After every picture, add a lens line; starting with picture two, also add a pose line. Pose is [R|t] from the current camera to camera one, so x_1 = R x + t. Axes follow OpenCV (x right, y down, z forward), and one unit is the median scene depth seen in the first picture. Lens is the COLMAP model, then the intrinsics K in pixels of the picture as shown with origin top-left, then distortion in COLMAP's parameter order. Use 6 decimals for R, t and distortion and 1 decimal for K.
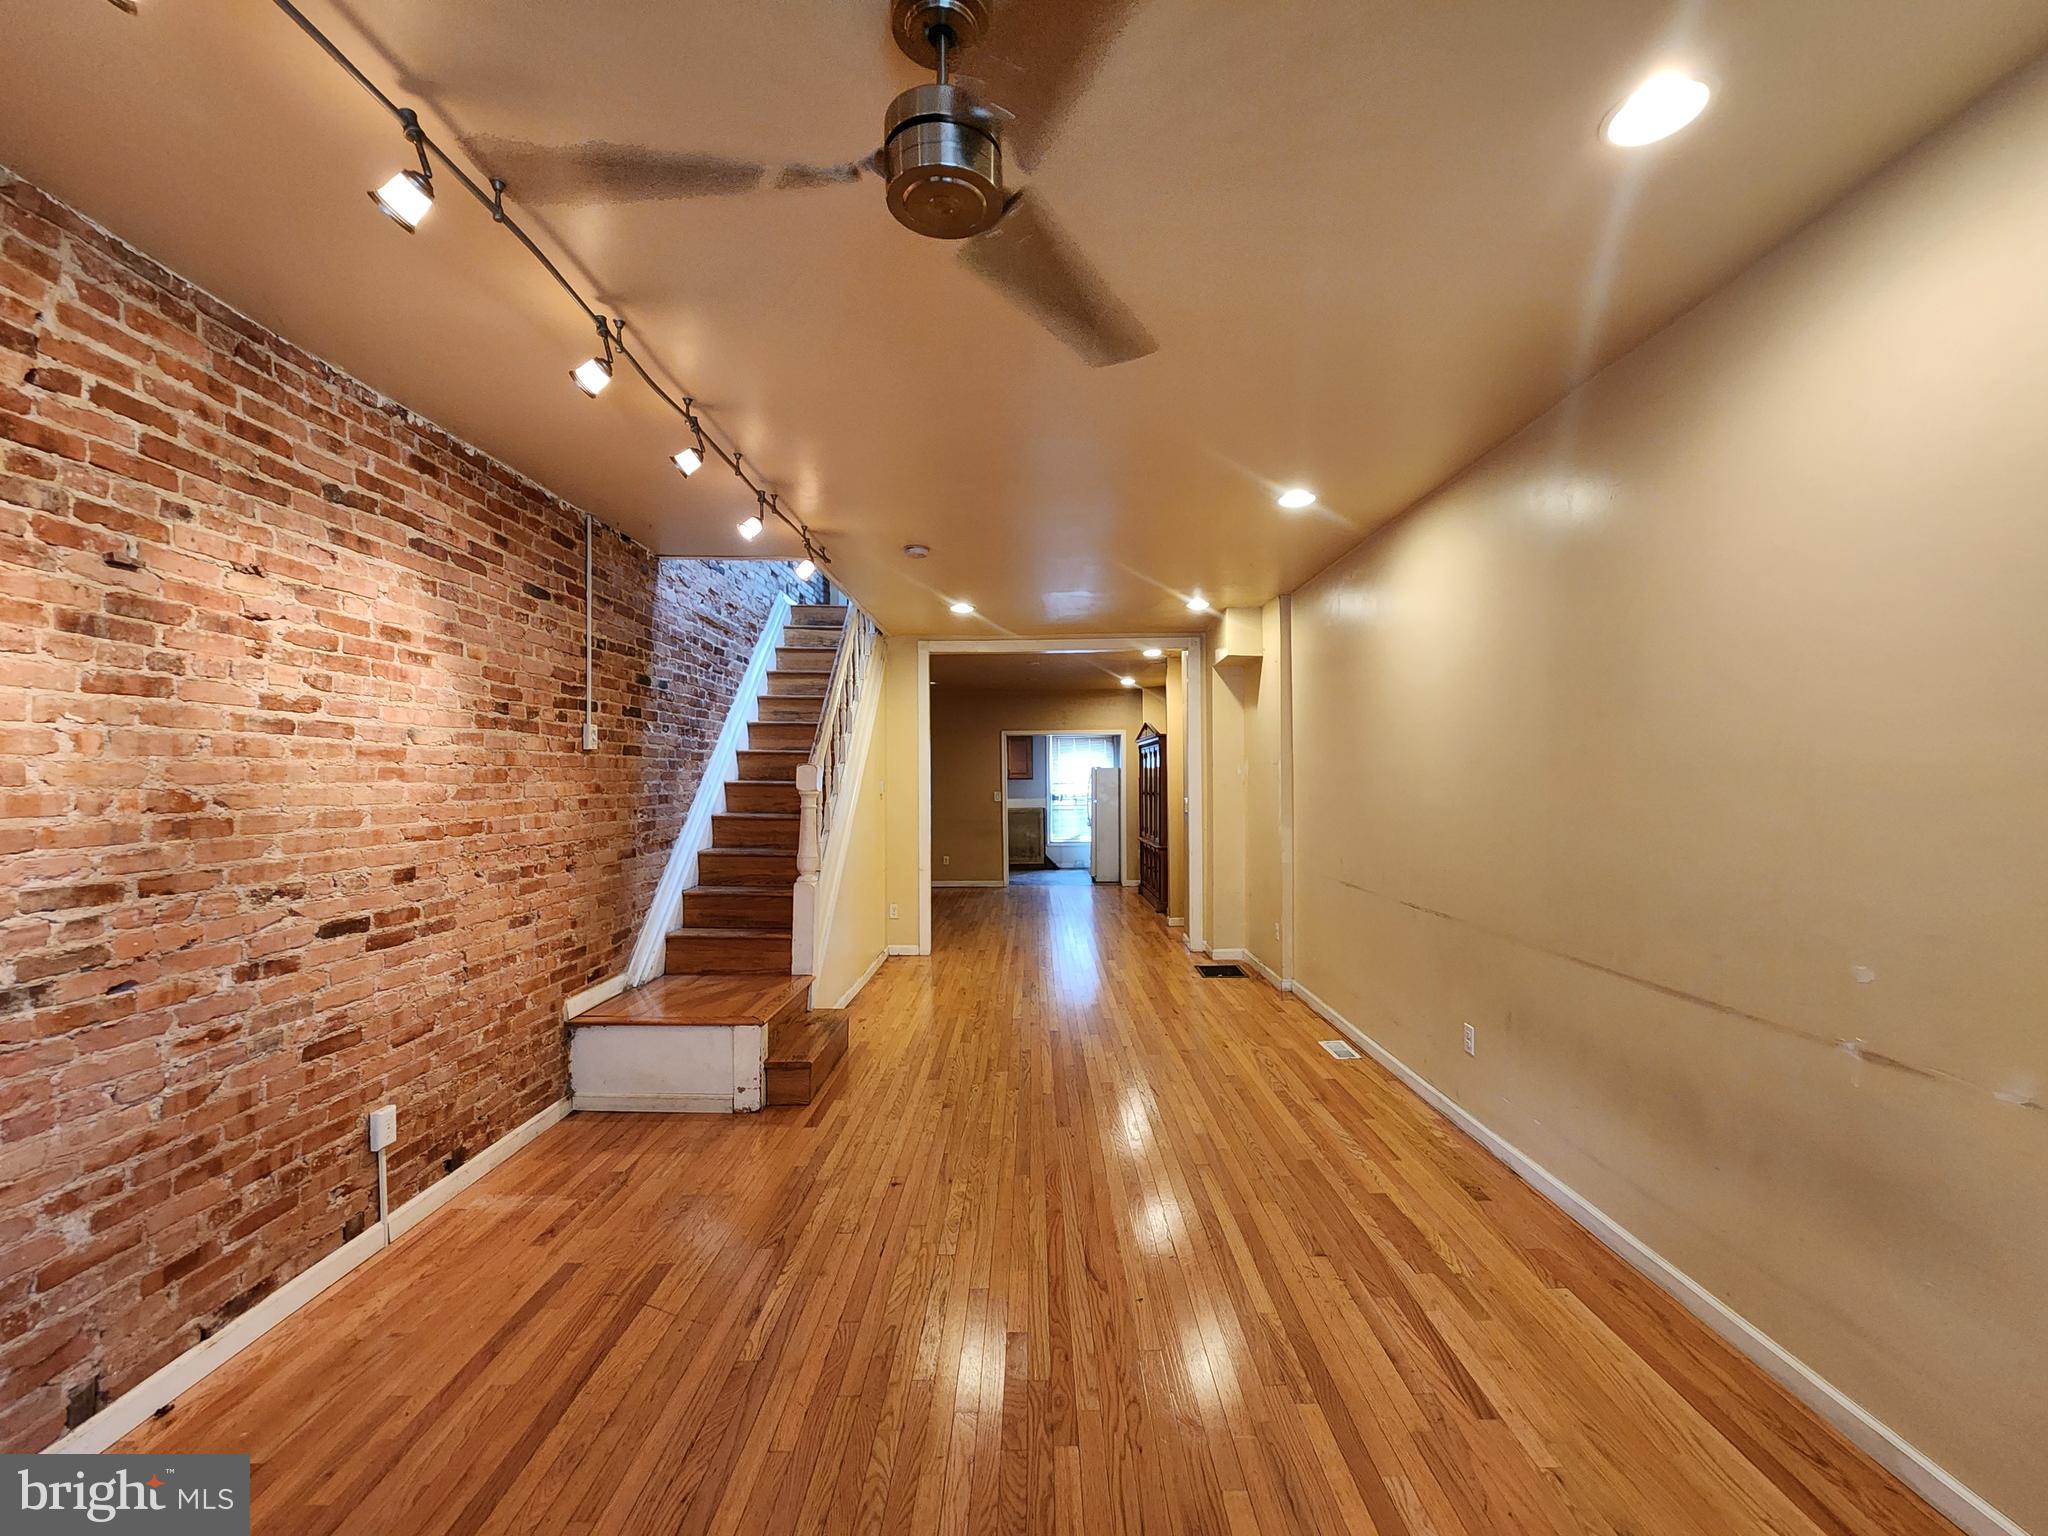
lens RADIAL K [[845.0, 0, 1024.3], [0, 845.0, 782.9], [0, 0, 1]] dist [-0.006890, -0.000004]
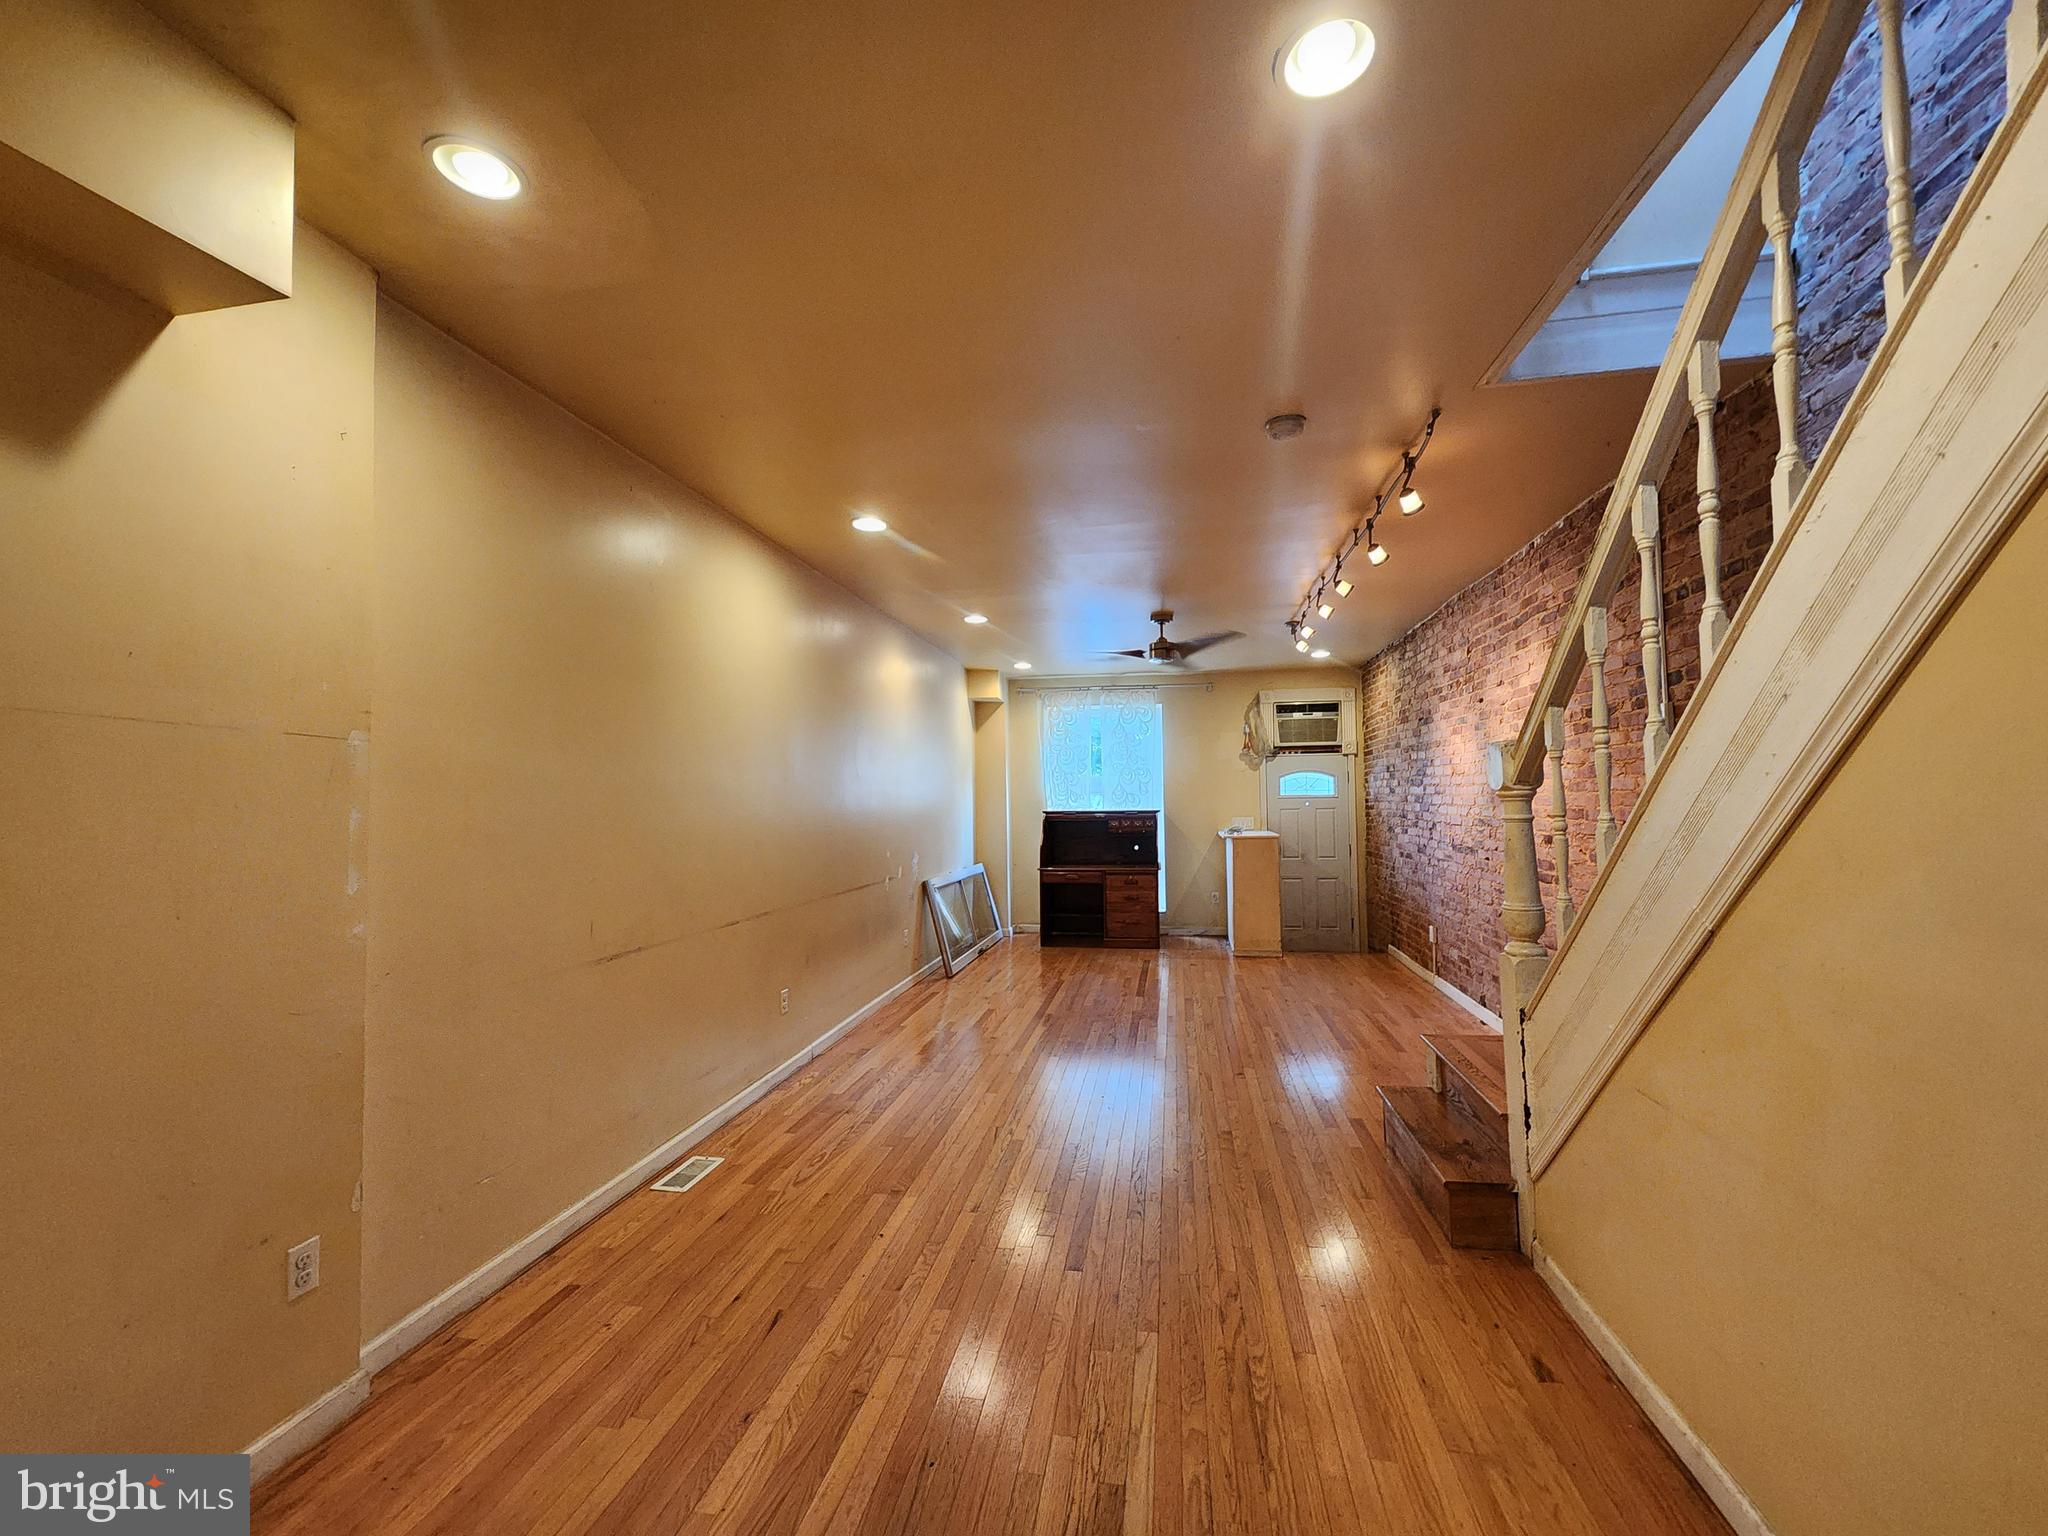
lens RADIAL K [[833.6, 0, 1034.4], [0, 833.6, 768.6], [0, 0, 1]] dist [-0.001075, 0.000452]
pose [[-0.988037, 0.025591, 0.152079, -0.013001], [0.020382, 0.999154, -0.035708, 0.004181], [-0.152864, -0.032181, -0.987723, 0.810653]]
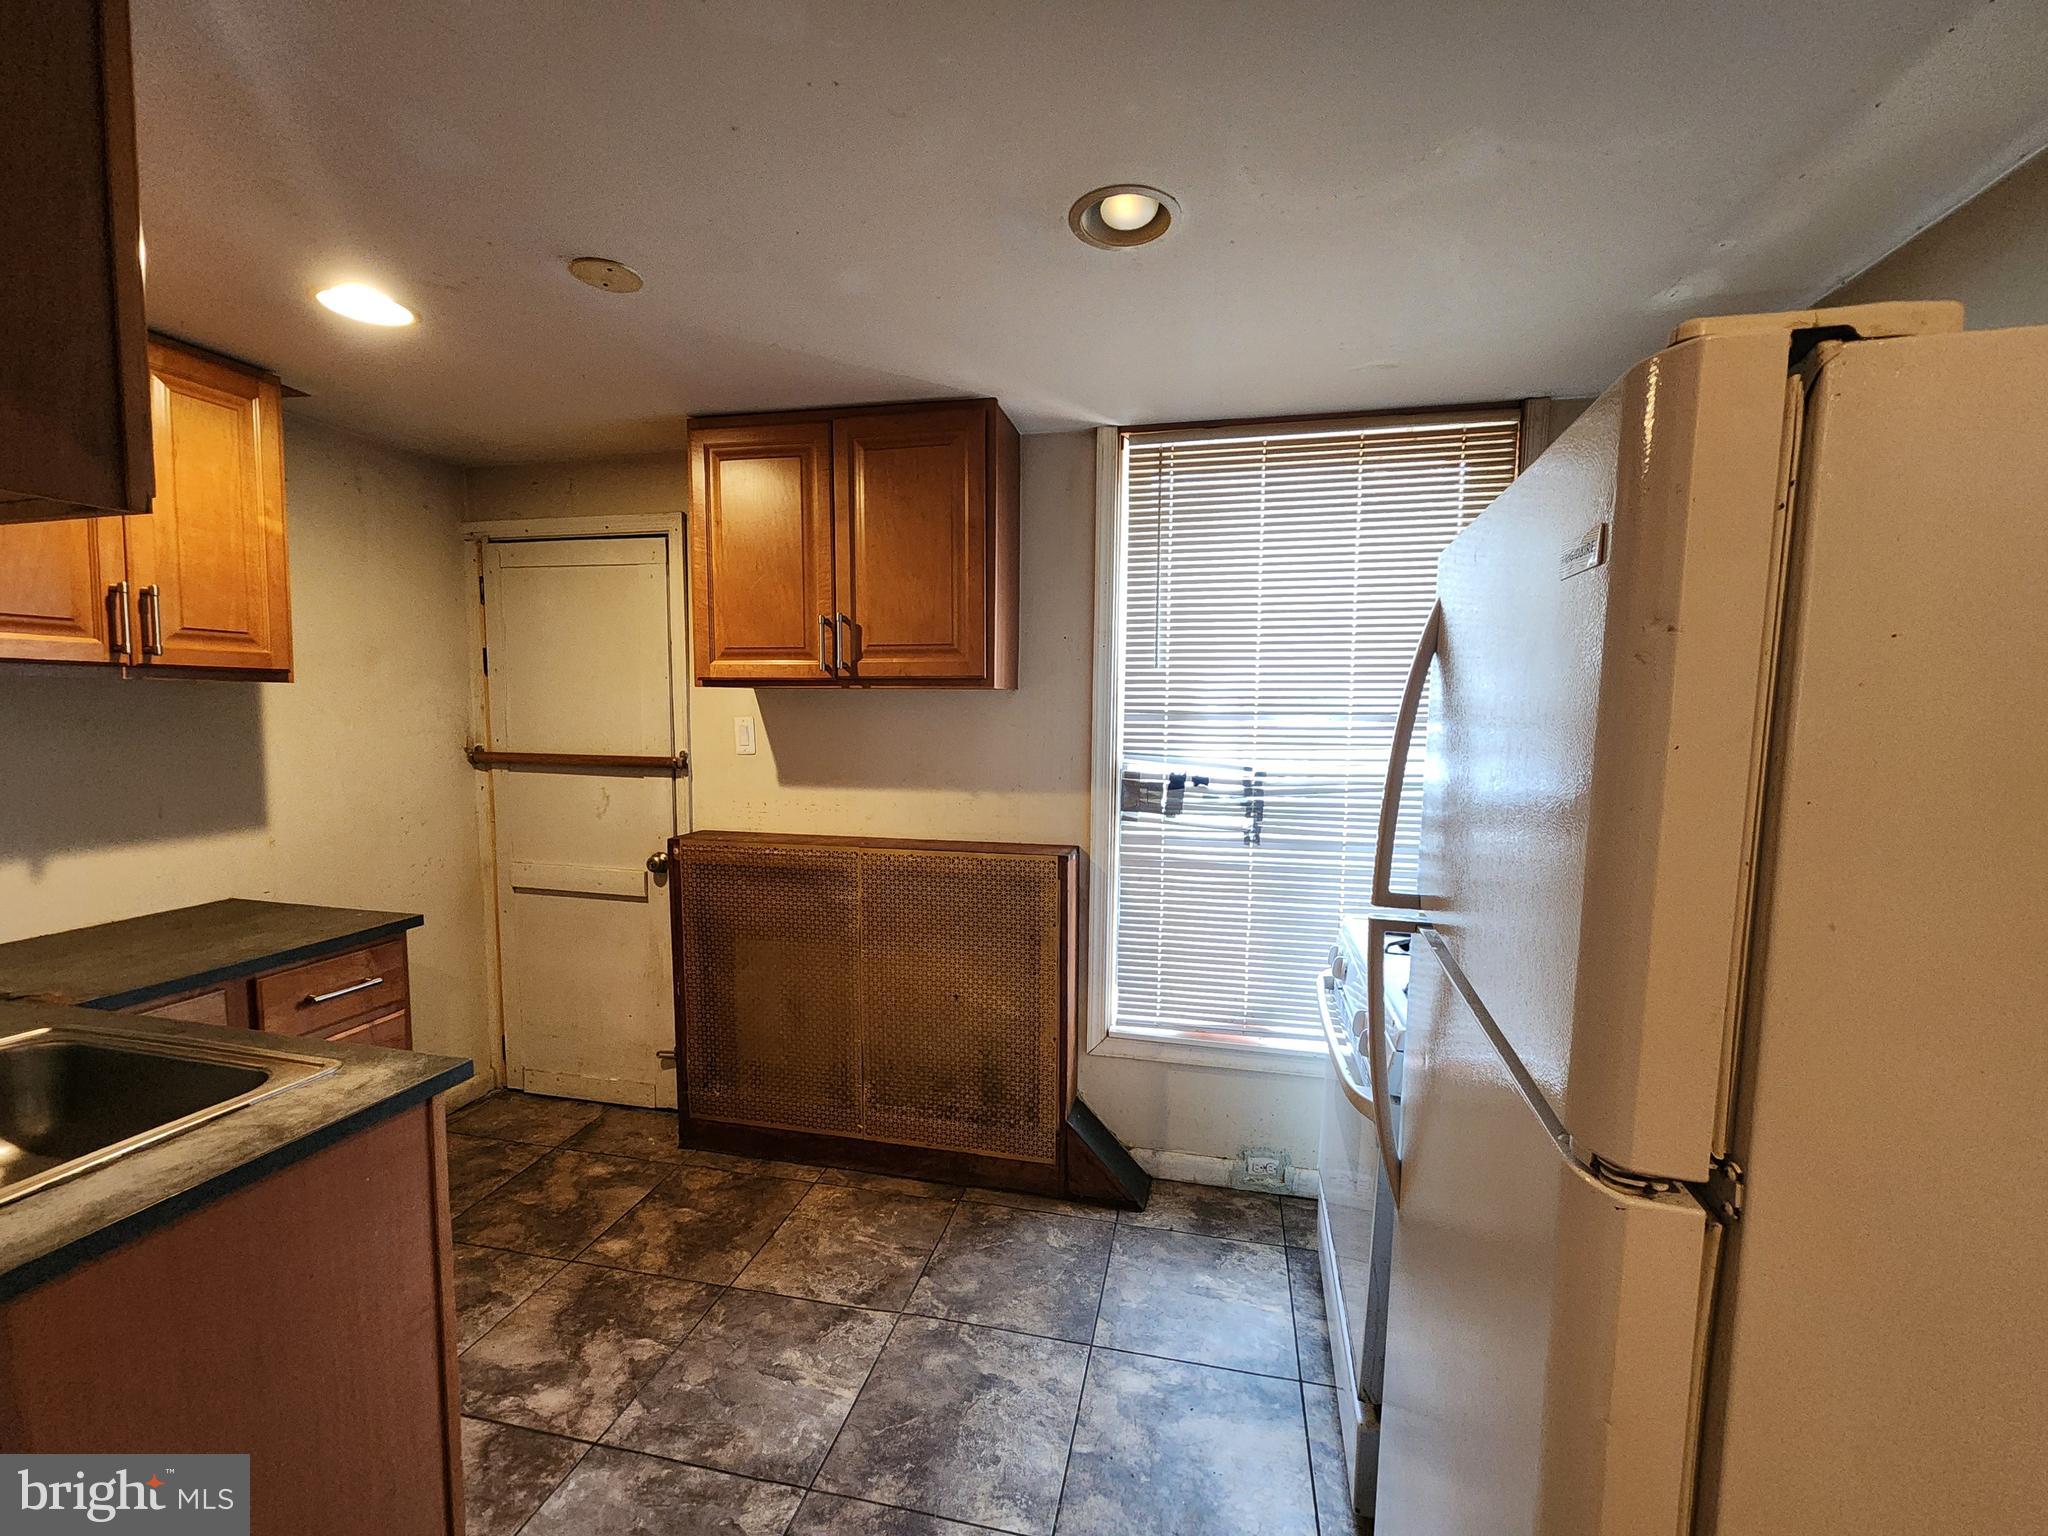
lens RADIAL K [[828.7, 0, 1024.0], [0, 828.7, 768.0], [0, 0, 1]] dist [-0.000873, -0.000790]
pose [[0.974241, 0.029589, -0.223561, 0.077878], [-0.012311, 0.996855, 0.078289, -0.000915], [0.225174, -0.073520, 0.971541, 1.234078]]
